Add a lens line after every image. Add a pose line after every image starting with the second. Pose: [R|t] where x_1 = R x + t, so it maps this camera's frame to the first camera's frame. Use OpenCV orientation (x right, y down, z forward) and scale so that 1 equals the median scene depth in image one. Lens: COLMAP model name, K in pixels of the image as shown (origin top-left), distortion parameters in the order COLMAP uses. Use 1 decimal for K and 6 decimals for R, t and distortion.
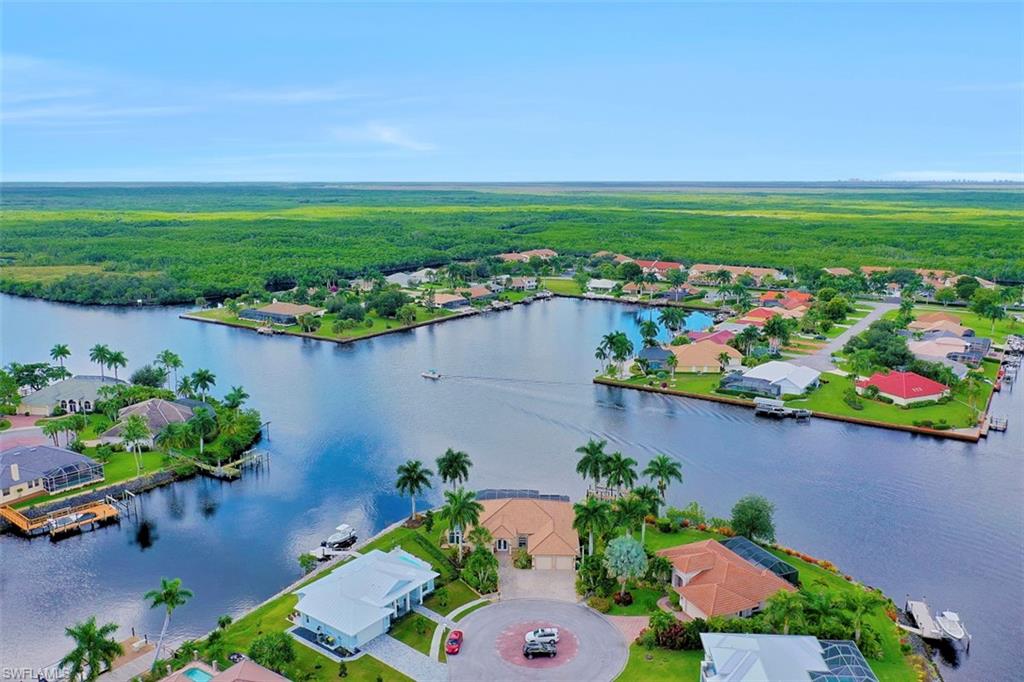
lens RADIAL K [[804.0, 0, 512.0], [0, 804.0, 341.0], [0, 0, 1]] dist [0.007147, 0.006112]
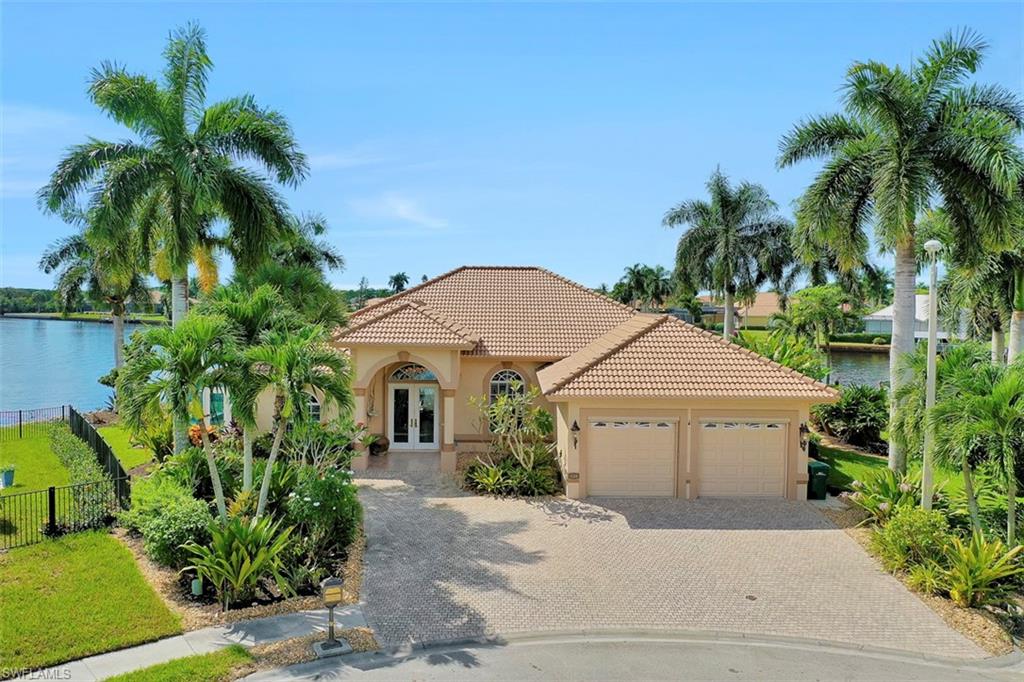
lens RADIAL K [[804.0, 0, 512.0], [0, 804.0, 341.0], [0, 0, 1]] dist [0.007147, 0.006112]
pose [[0.998956, 0.007385, 0.045074, 0.003891], [-0.000521, 0.988623, -0.150412, 0.232403], [-0.045672, 0.150231, 0.987595, 0.688758]]
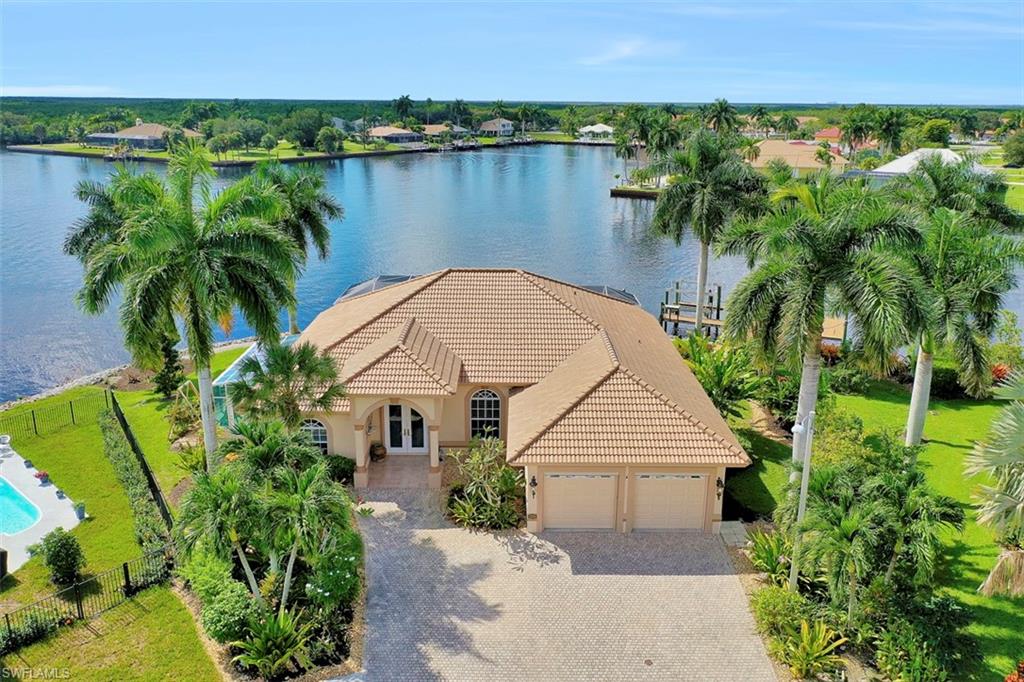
lens RADIAL K [[804.0, 0, 512.0], [0, 804.0, 341.0], [0, 0, 1]] dist [0.007147, 0.006112]
pose [[0.999479, -0.003384, 0.032098, 0.011653], [0.000452, 0.995857, 0.090929, 0.177583], [-0.032273, -0.090867, 0.995340, 0.658343]]
